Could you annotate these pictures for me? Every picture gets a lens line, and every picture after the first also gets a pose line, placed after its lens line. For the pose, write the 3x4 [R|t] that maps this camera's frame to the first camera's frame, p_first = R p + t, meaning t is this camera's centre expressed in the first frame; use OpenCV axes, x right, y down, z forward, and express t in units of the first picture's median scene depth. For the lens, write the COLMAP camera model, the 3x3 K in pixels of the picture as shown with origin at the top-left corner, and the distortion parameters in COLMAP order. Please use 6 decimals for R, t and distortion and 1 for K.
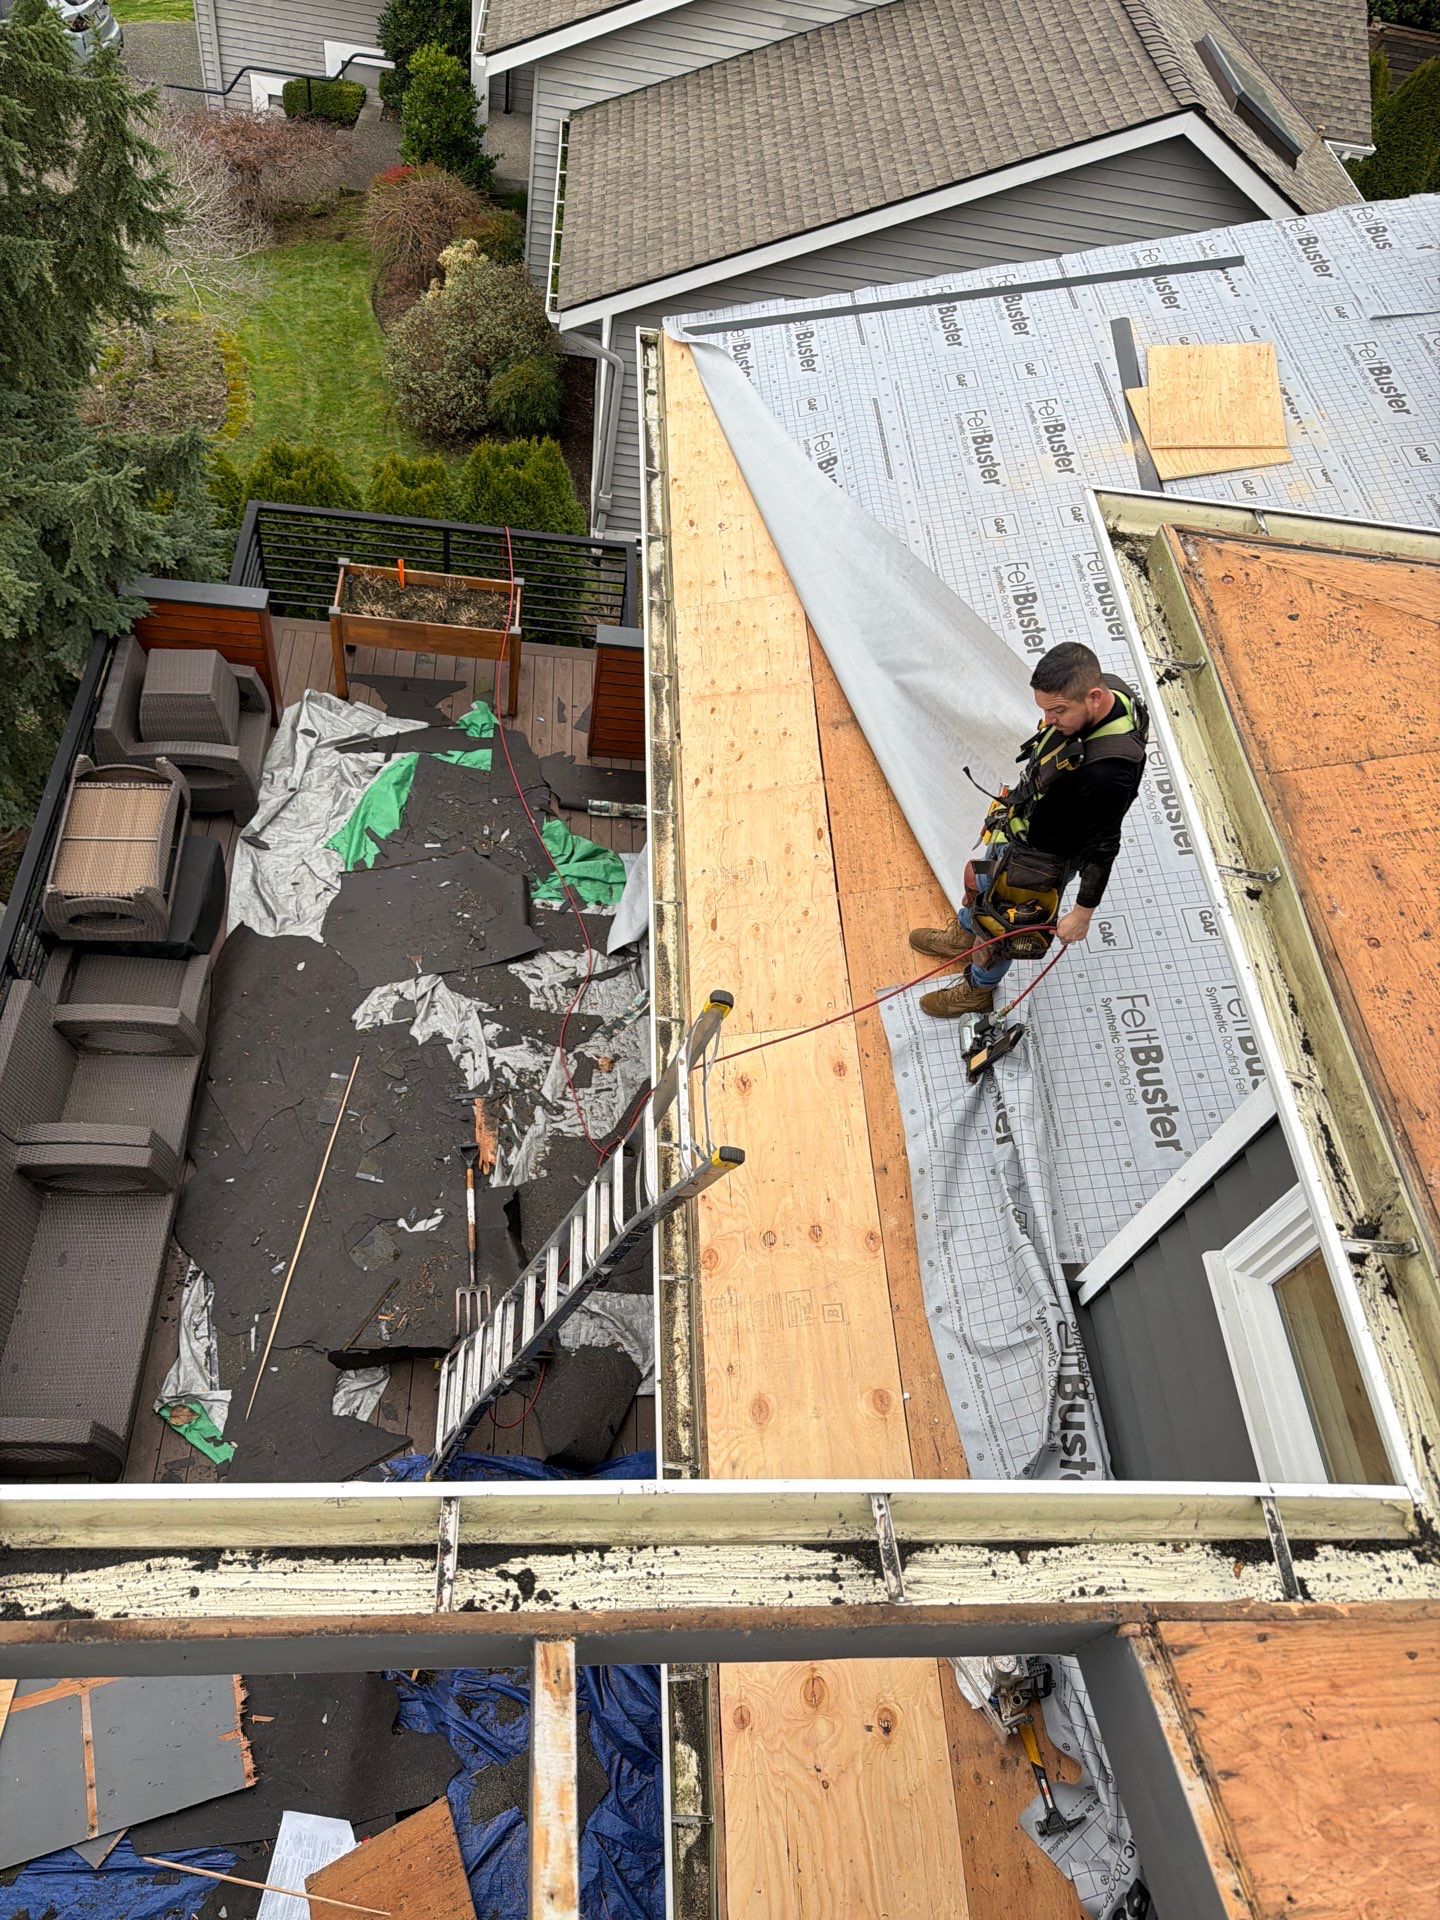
lens RADIAL K [[1341.8, 0, 718.4], [0, 1341.8, 964.5], [0, 0, 1]] dist [0.057340, -0.063795]
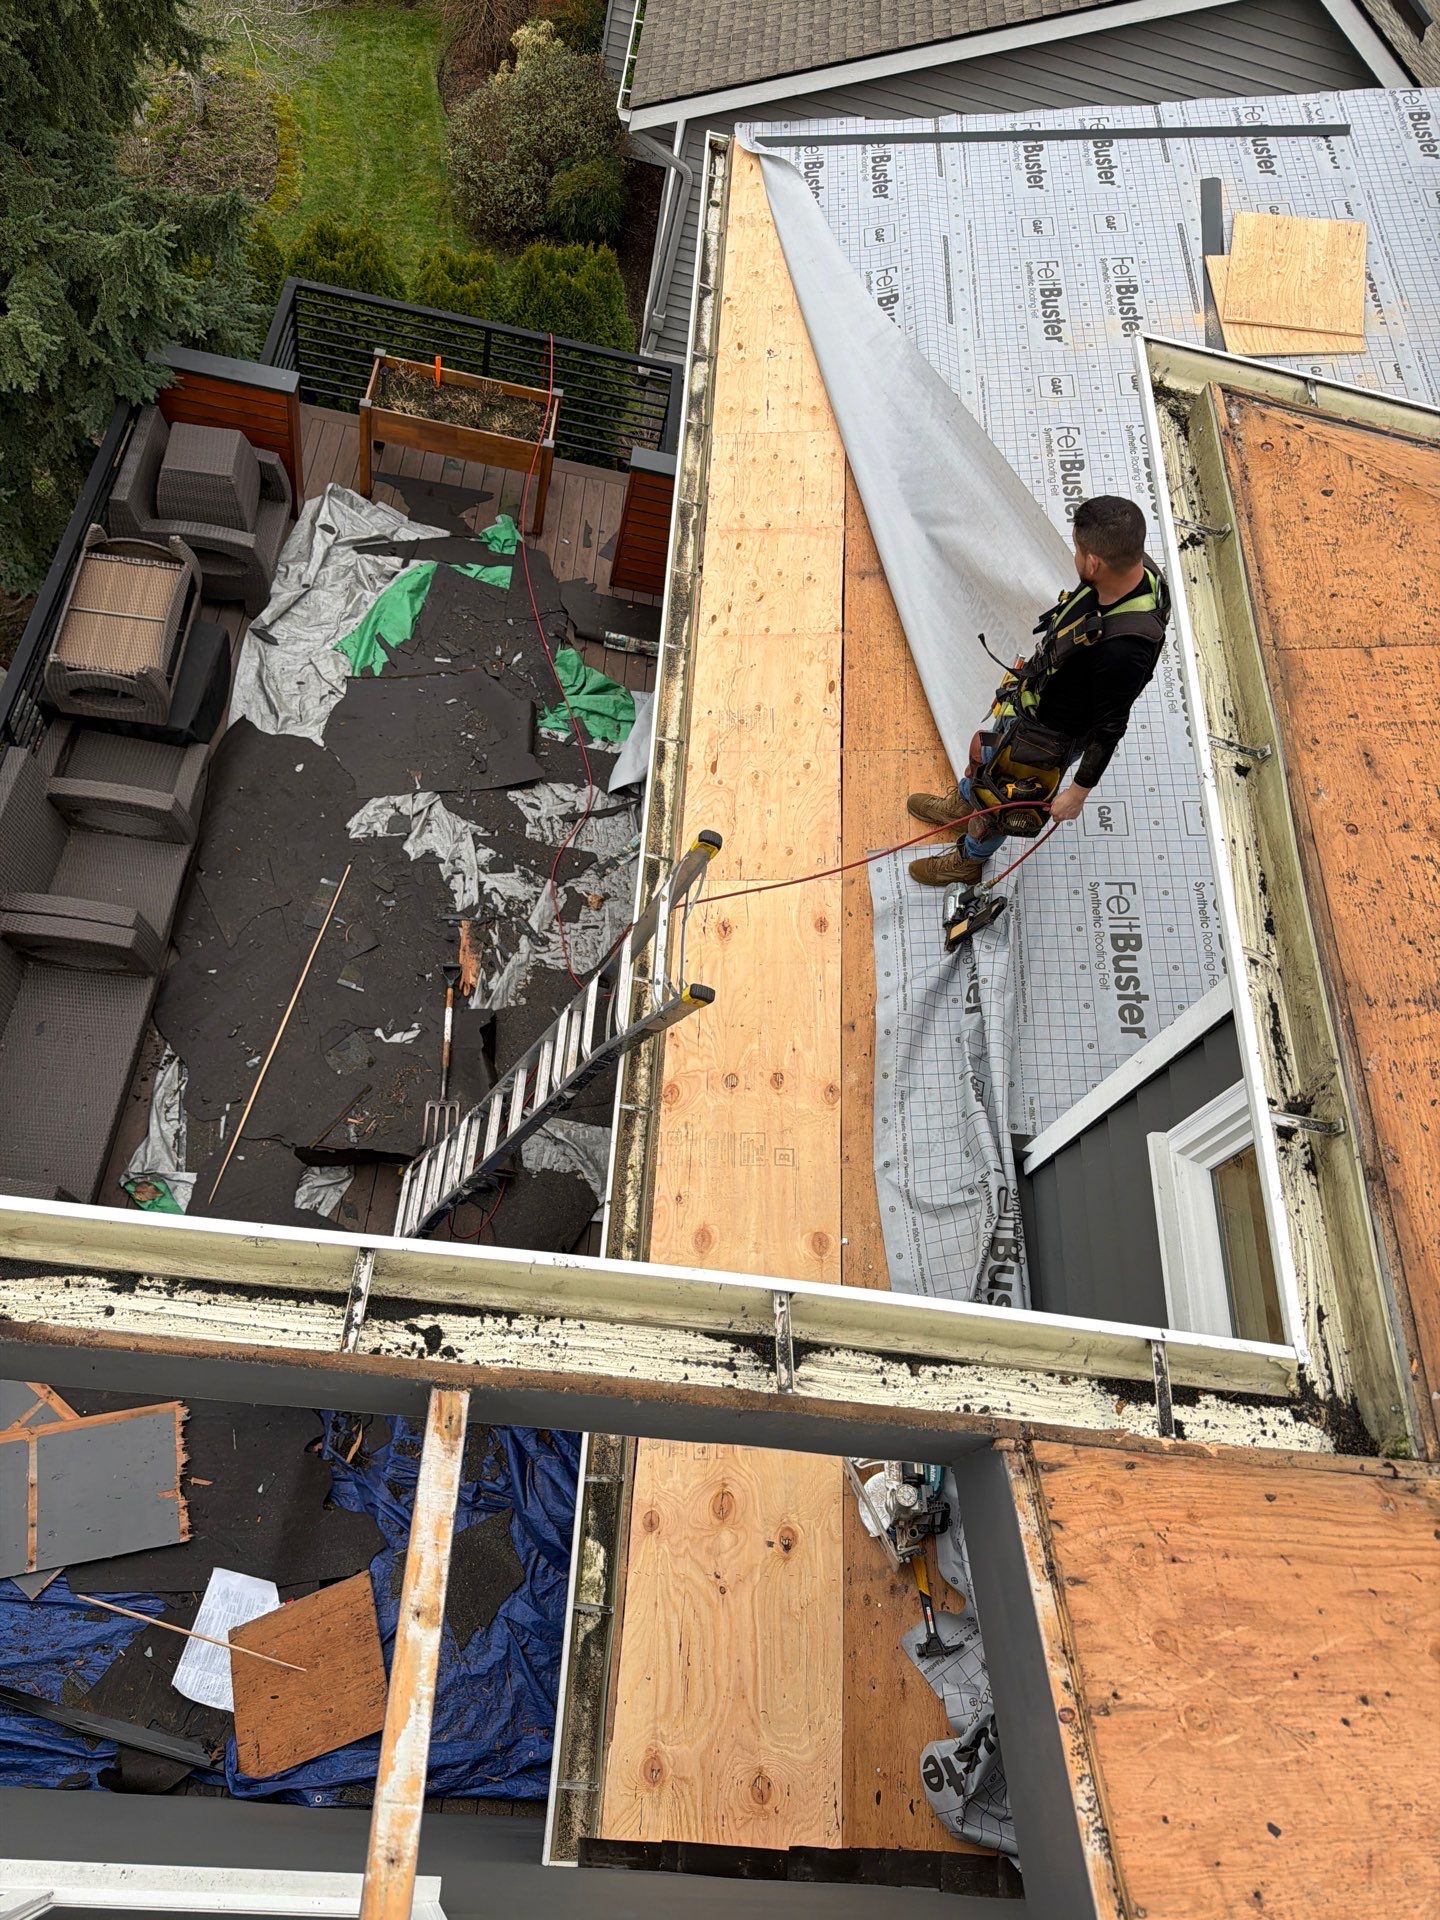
lens RADIAL K [[1342.5, 0, 721.8], [0, 1342.5, 948.5], [0, 0, 1]] dist [0.043424, -0.033909]
pose [[0.993576, 0.112929, 0.007312, 0.011398], [-0.113126, 0.989453, 0.090467, 0.013881], [0.002981, -0.090713, 0.995873, 0.001052]]
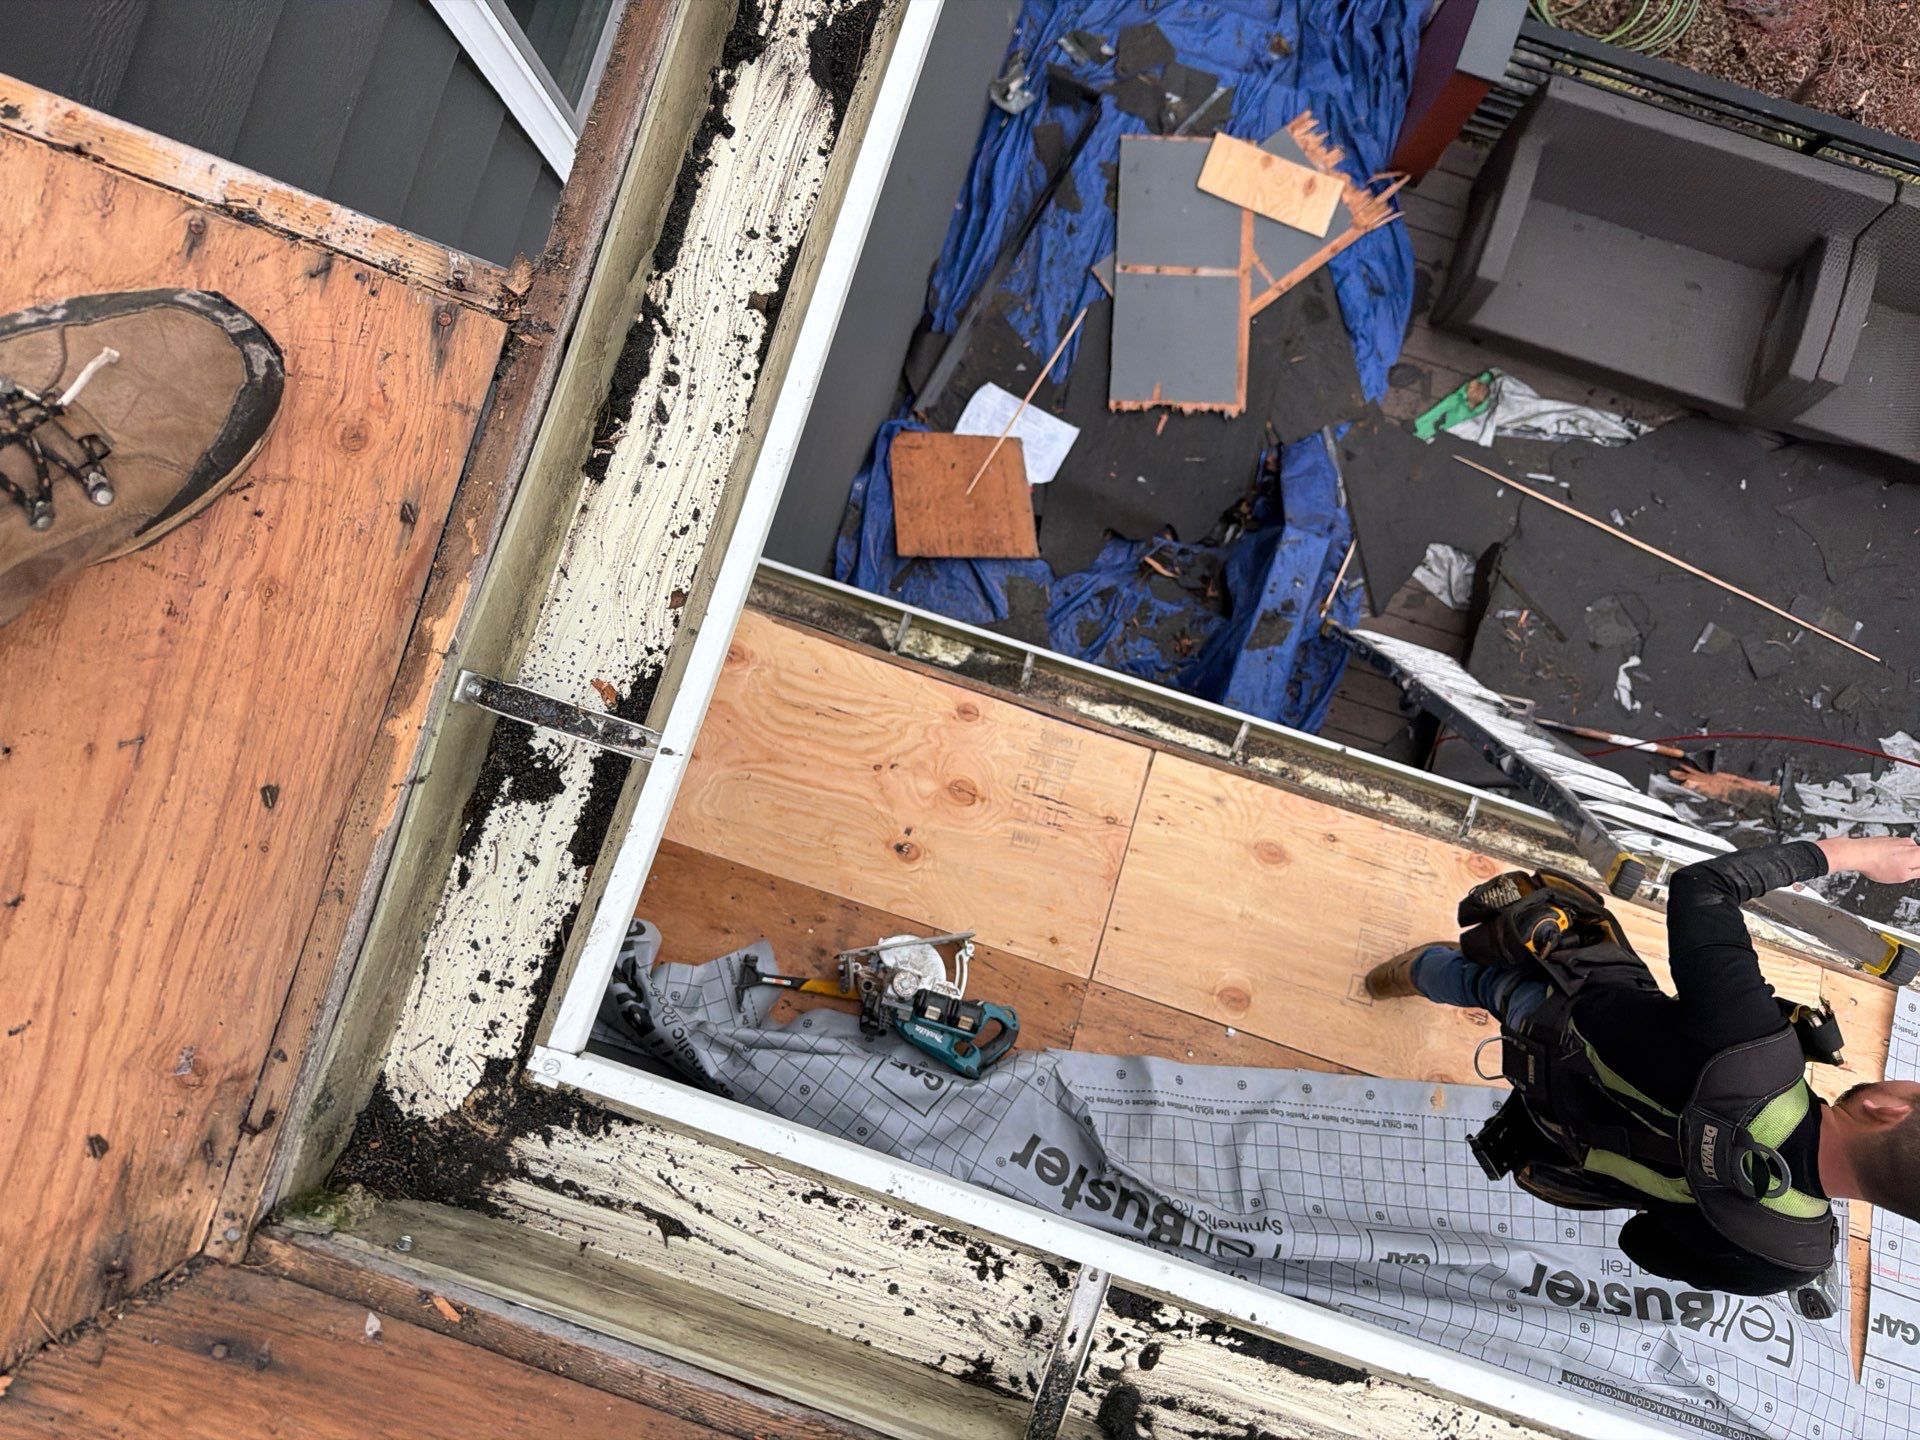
lens RADIAL K [[1361.5, 0, 949.7], [0, 1361.5, 724.1], [0, 0, 1]] dist [0.046315, -0.070818]
pose [[-0.350855, 0.921572, -0.166147, 0.145047], [-0.776885, -0.187399, 0.601108, 0.007669], [0.522829, 0.339979, 0.781706, 0.220968]]
